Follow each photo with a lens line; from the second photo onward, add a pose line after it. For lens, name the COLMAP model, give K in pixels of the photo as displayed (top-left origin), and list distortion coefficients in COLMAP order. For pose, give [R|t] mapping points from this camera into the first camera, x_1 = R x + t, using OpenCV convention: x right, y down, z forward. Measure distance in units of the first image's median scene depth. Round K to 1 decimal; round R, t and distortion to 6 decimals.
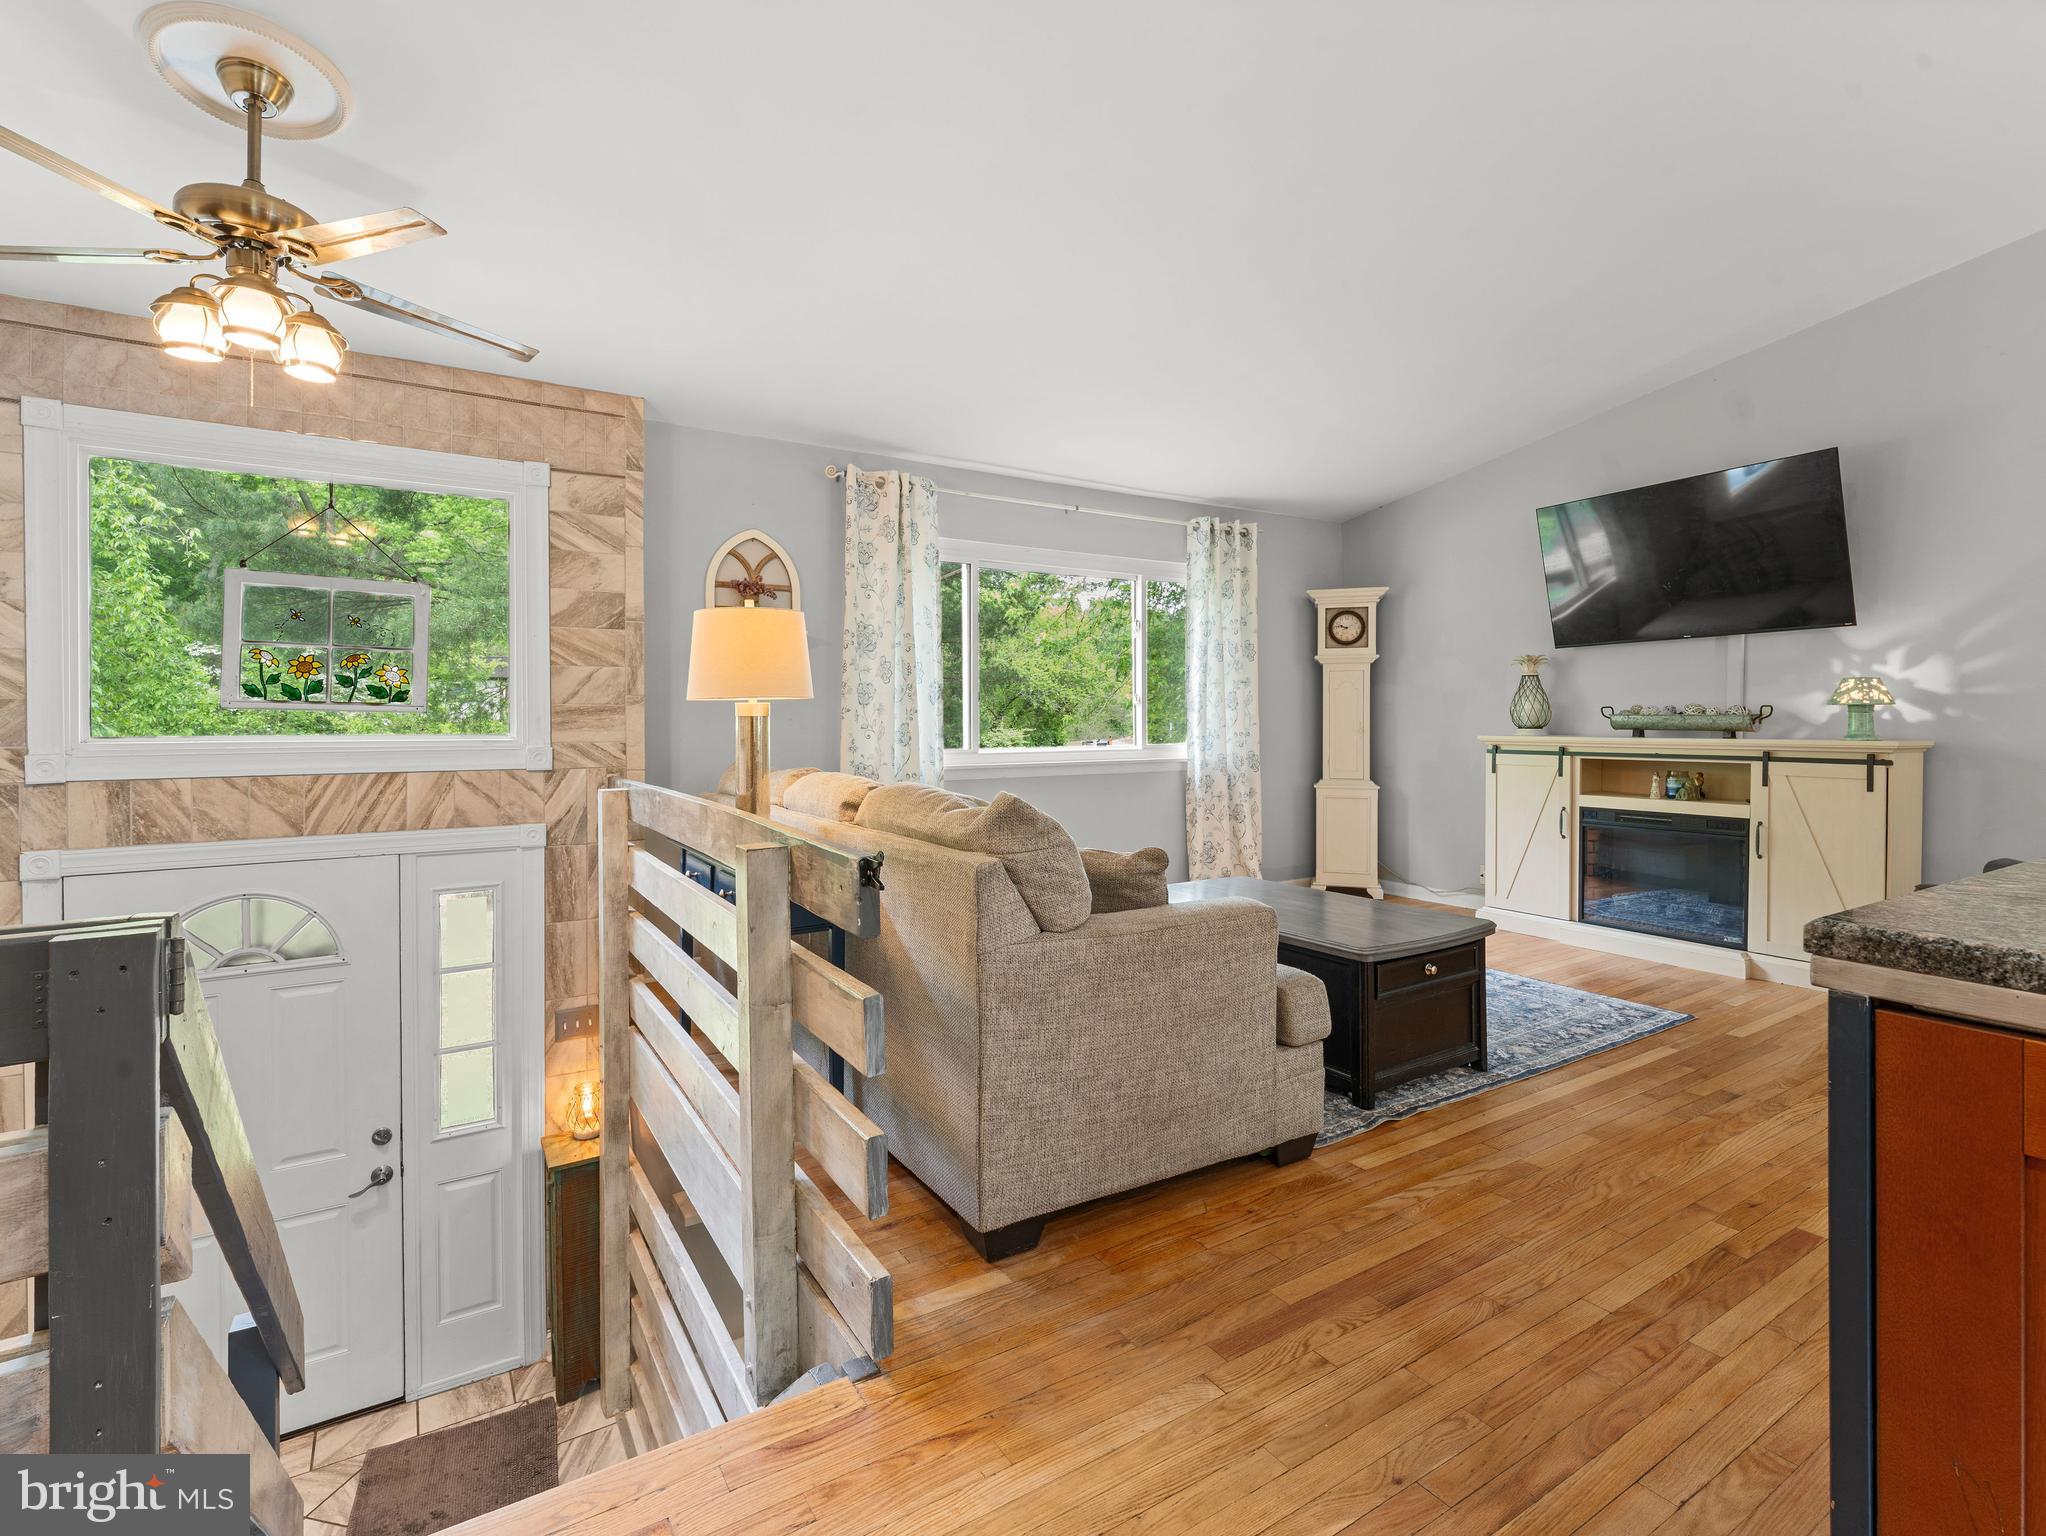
lens RADIAL K [[954.6, 0, 1022.6], [0, 954.6, 721.9], [0, 0, 1]] dist [0.008420, -0.008897]
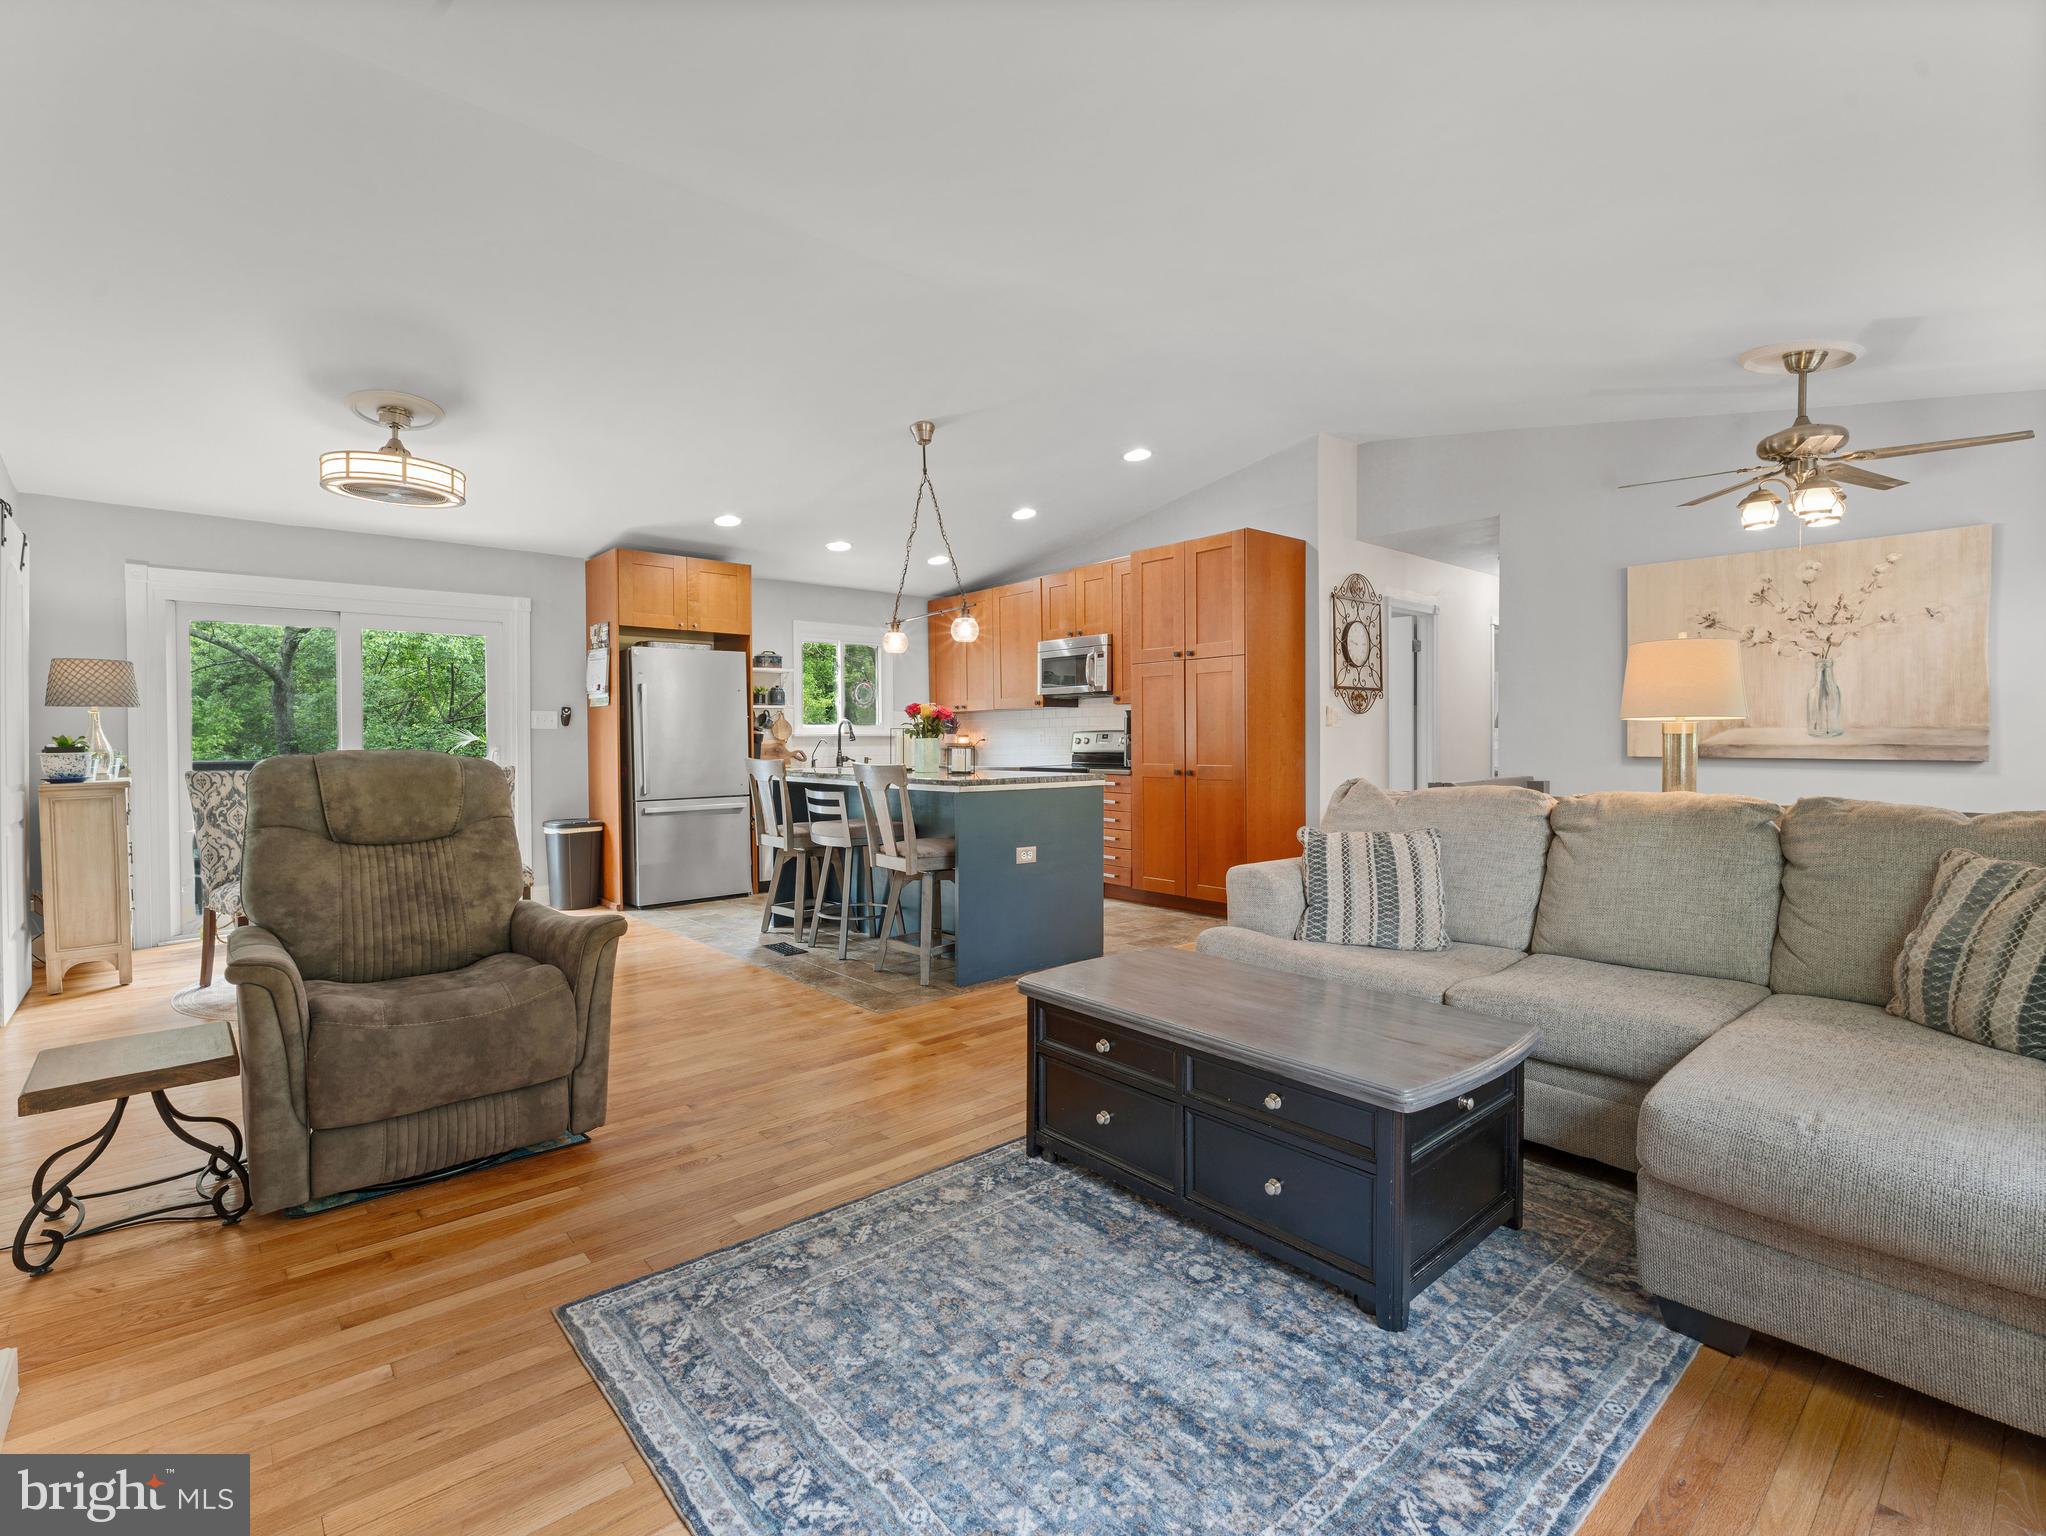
lens RADIAL K [[954.6, 0, 1016.4], [0, 954.6, 760.1], [0, 0, 1]] dist [0.008420, -0.008897]
pose [[-0.987952, 0.012521, -0.154255, 0.543998], [0.008494, 0.999606, 0.026738, -0.009844], [0.154529, 0.025105, -0.987669, 1.603997]]
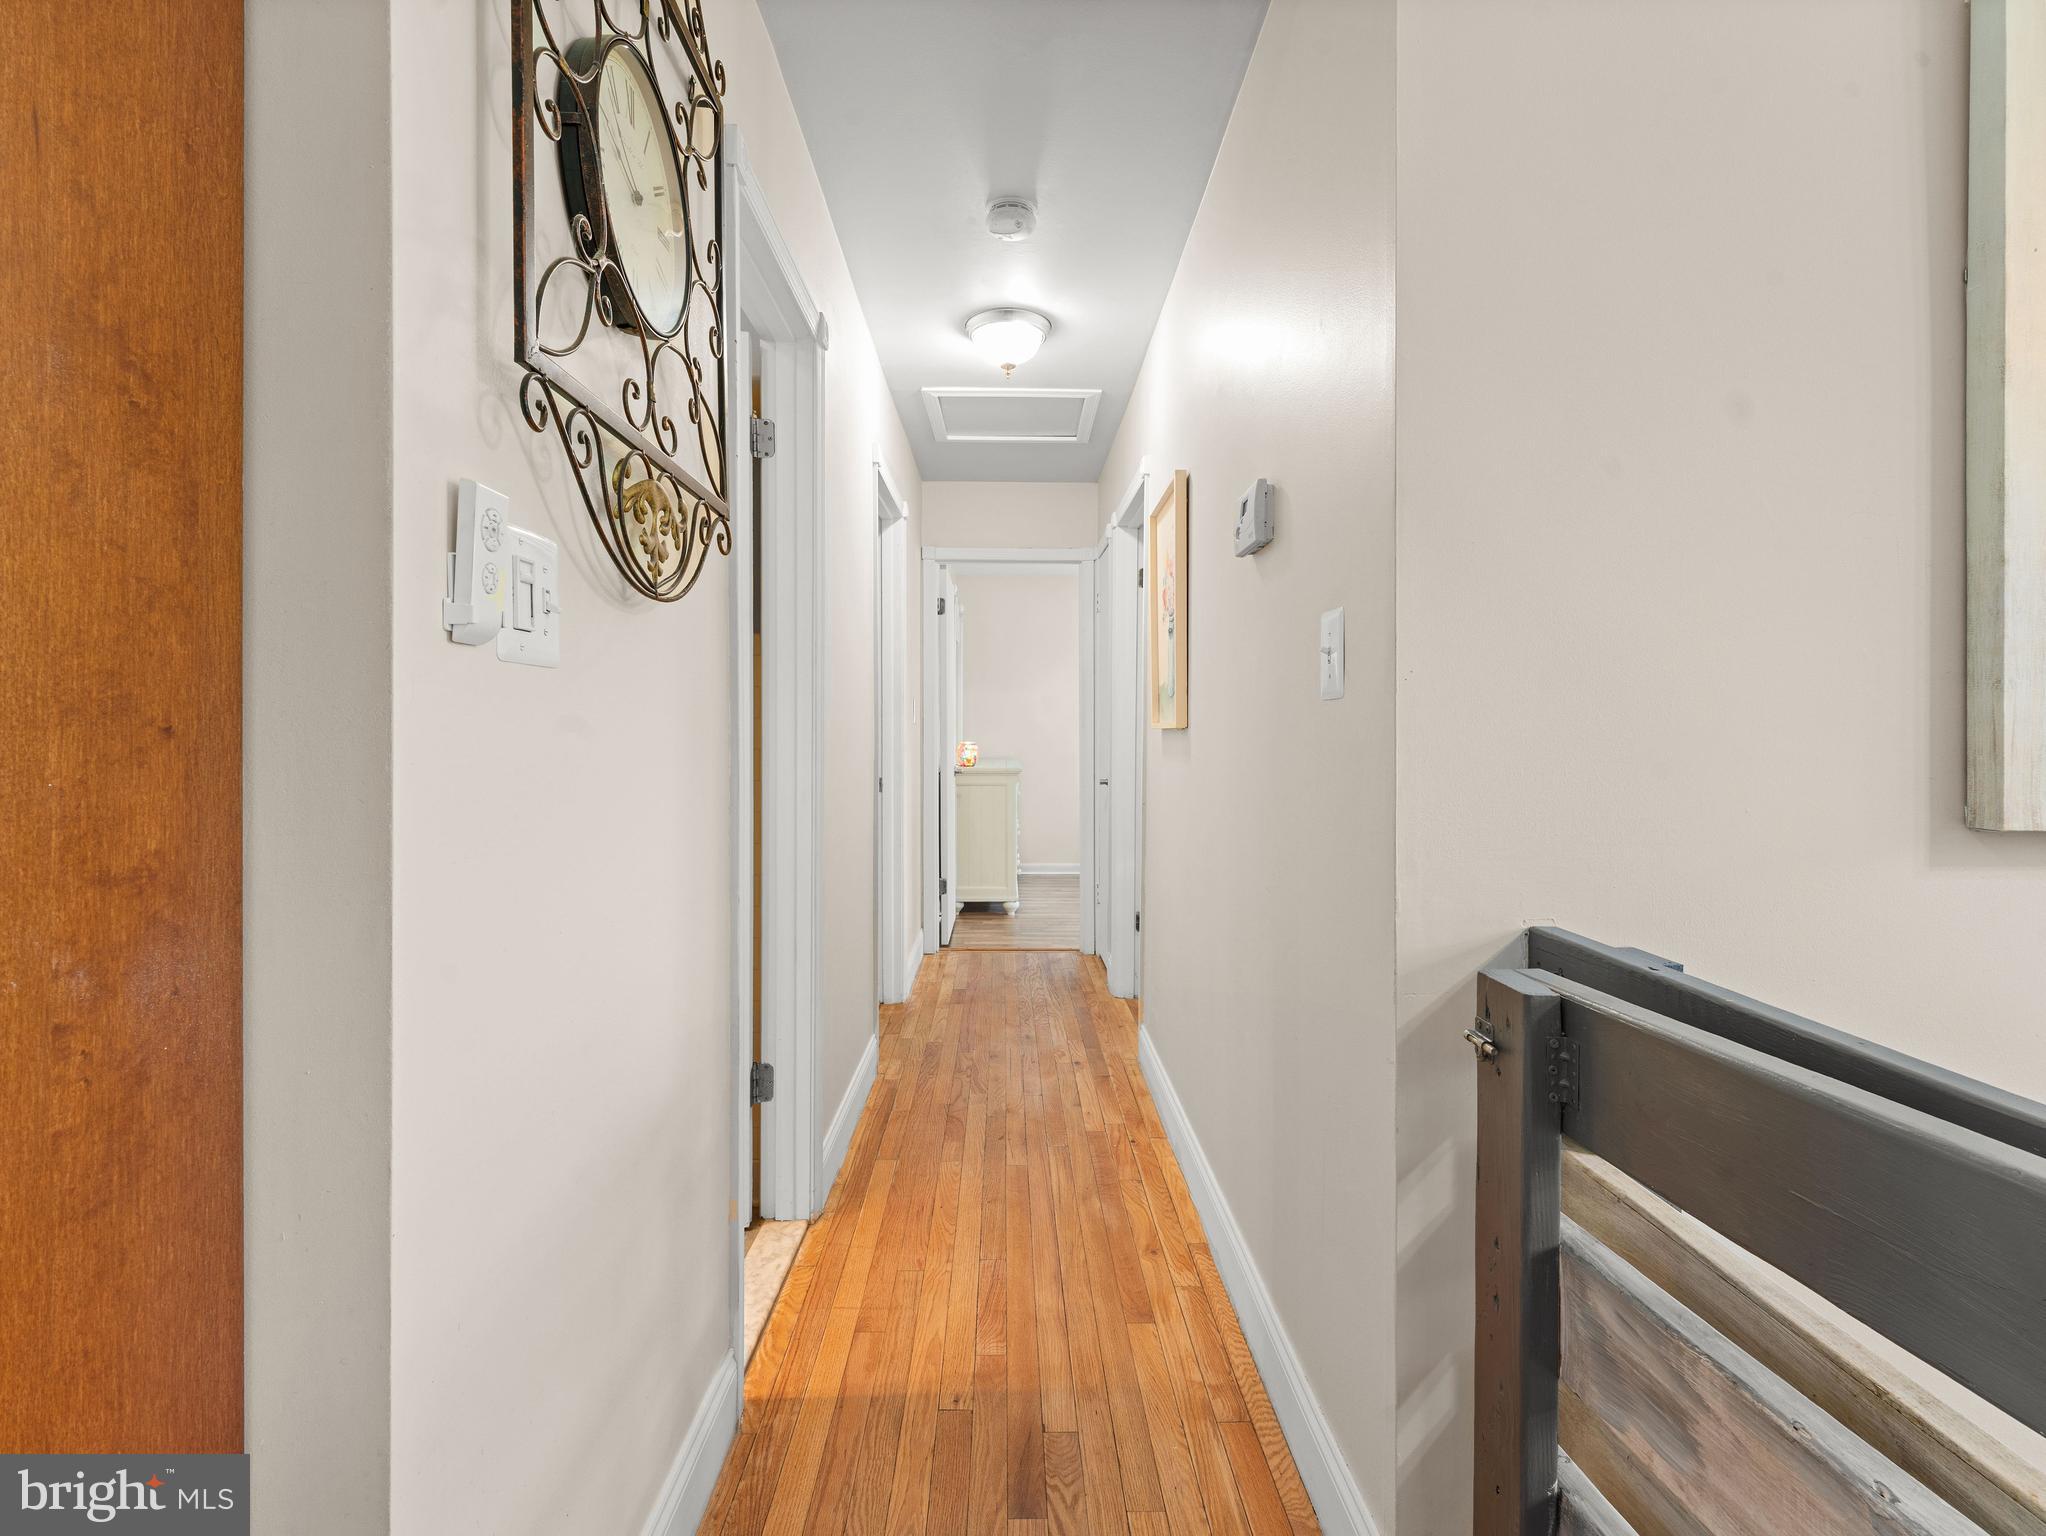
lens RADIAL K [[954.6, 0, 1030.8], [0, 954.6, 751.9], [0, 0, 1]] dist [0.008420, -0.008897]
pose [[-0.511812, 0.007048, -0.859068, -0.169139], [-0.004144, 0.999934, 0.010673, 0.003680], [0.859087, 0.009023, -0.511749, 0.186235]]
